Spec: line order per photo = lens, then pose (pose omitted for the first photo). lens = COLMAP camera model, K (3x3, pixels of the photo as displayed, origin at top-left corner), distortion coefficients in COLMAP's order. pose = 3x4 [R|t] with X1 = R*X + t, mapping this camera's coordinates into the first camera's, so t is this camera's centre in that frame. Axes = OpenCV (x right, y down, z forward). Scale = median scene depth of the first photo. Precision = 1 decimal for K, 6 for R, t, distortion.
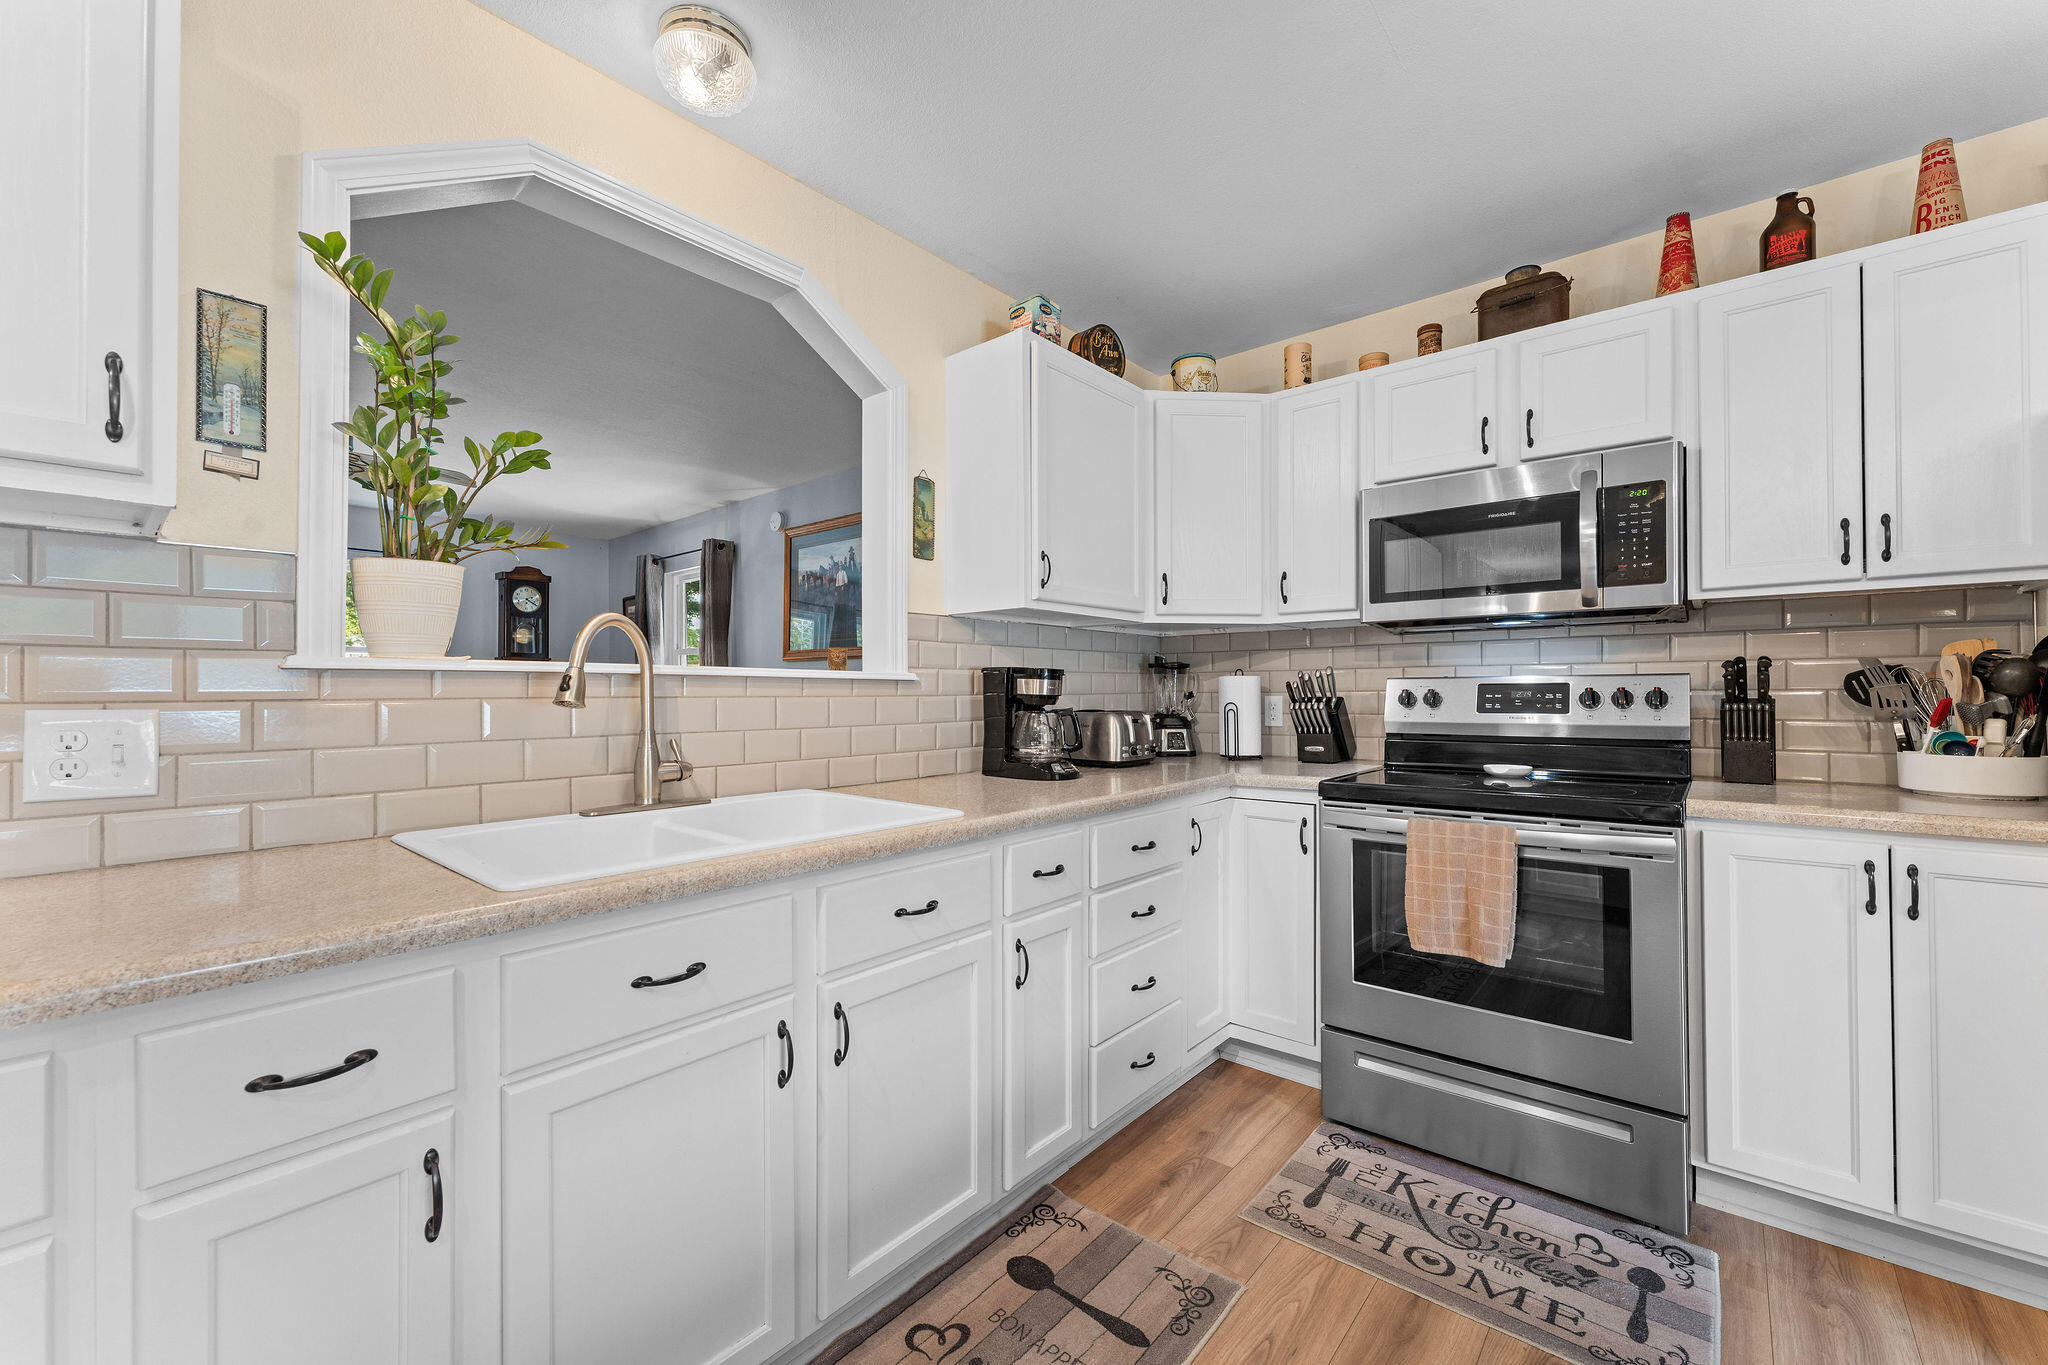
lens RADIAL K [[818.0, 0, 1022.8], [0, 818.0, 687.6], [0, 0, 1]] dist [-0.002997, -0.000458]
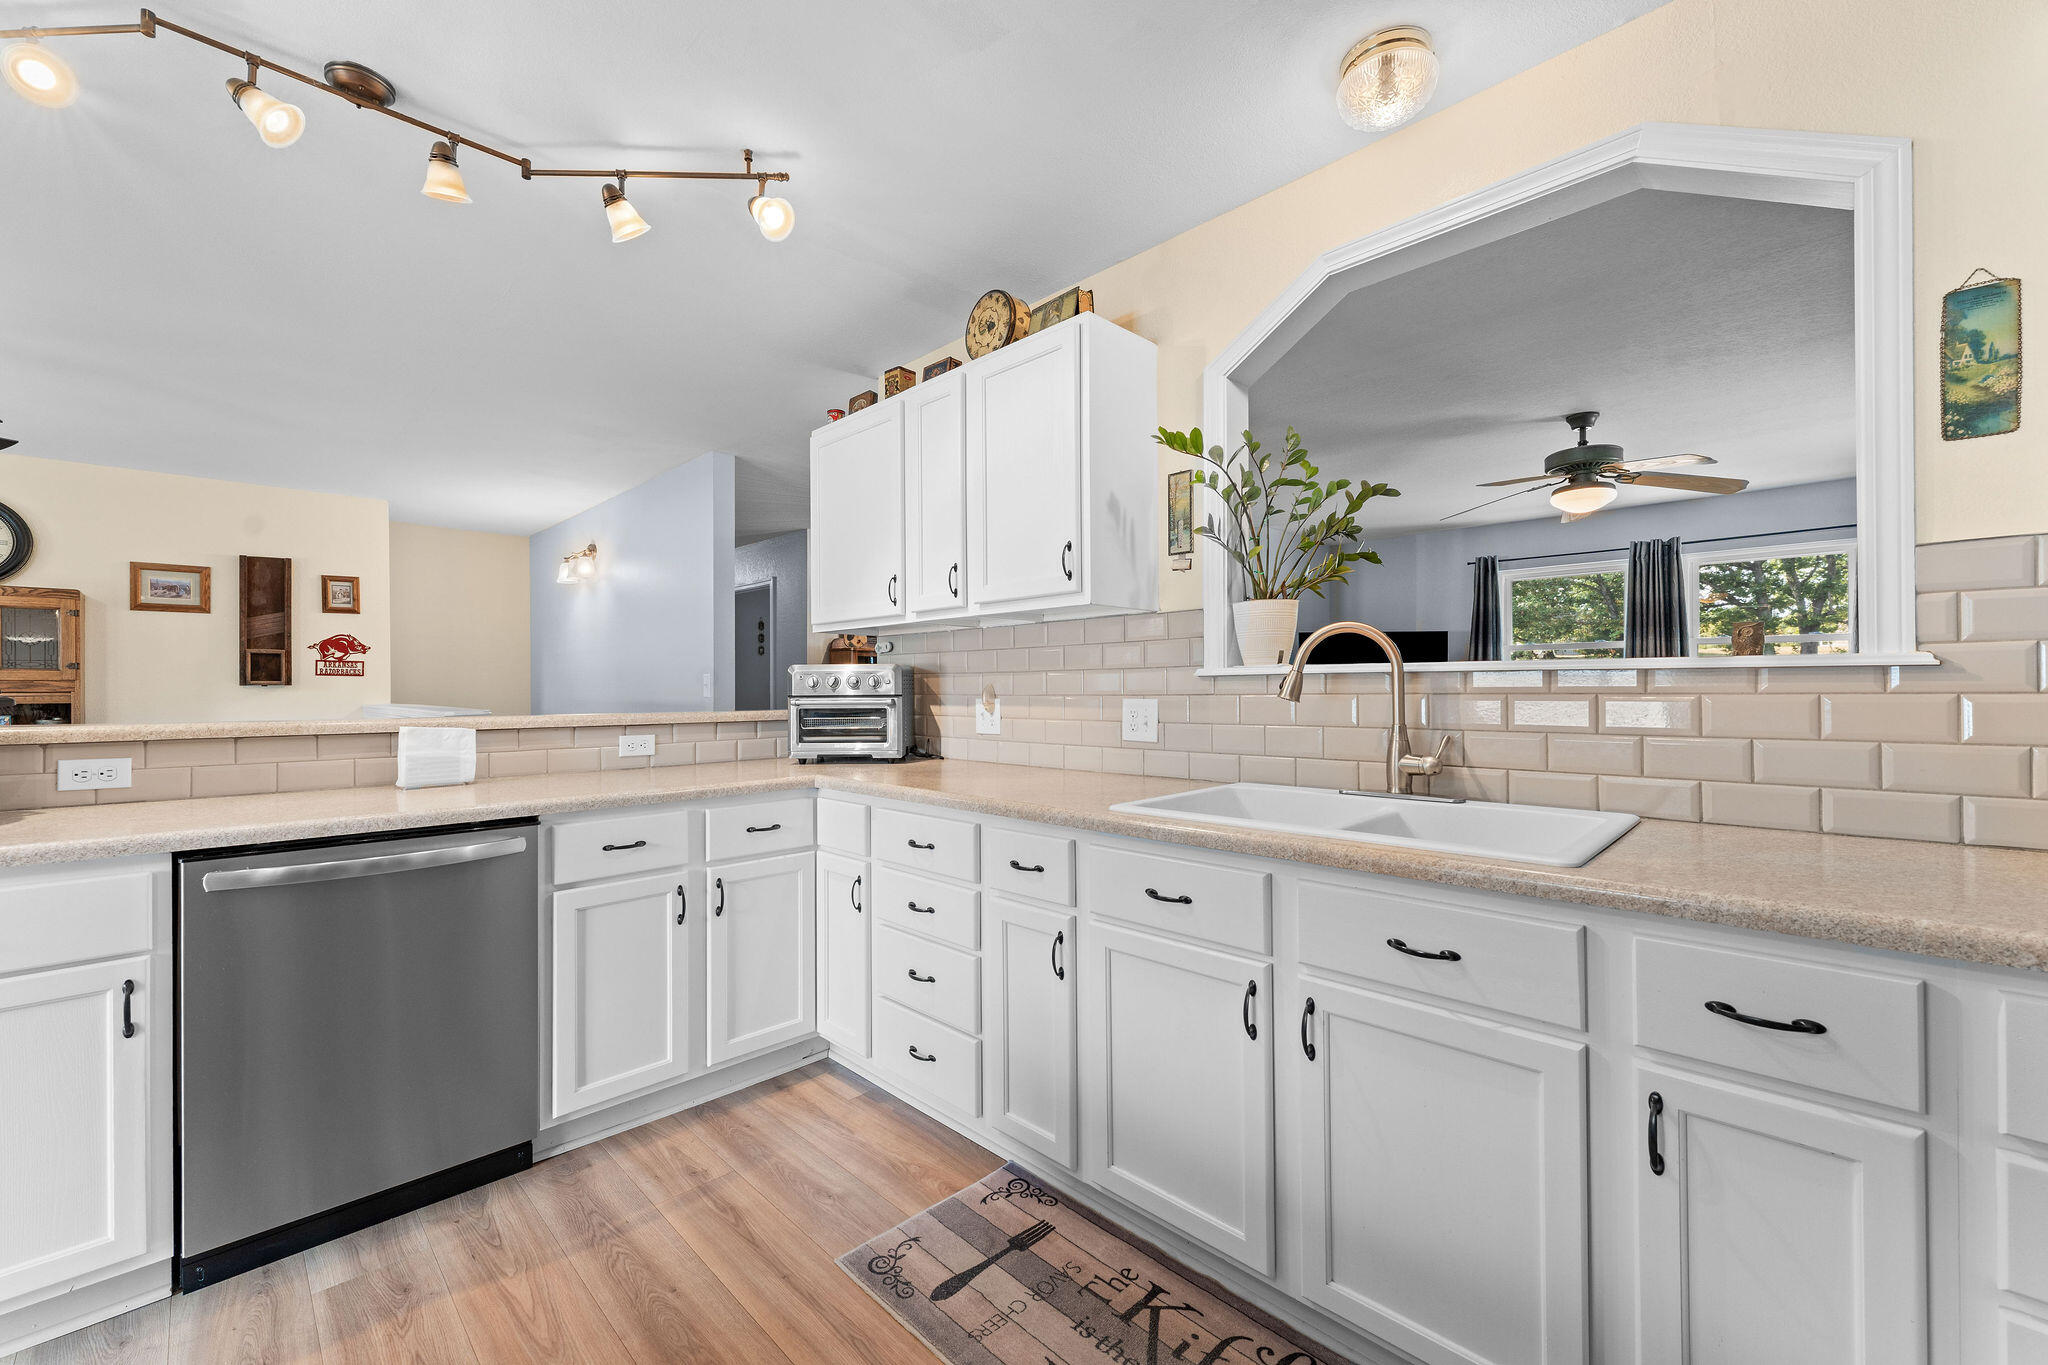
lens RADIAL K [[818.0, 0, 1015.7], [0, 818.0, 687.9], [0, 0, 1]] dist [-0.002997, -0.000458]
pose [[-0.086654, 0.000142, -0.996238, 0.483482], [0.014345, 0.999896, -0.001106, -0.001172], [0.996135, -0.014387, -0.086647, 0.434963]]
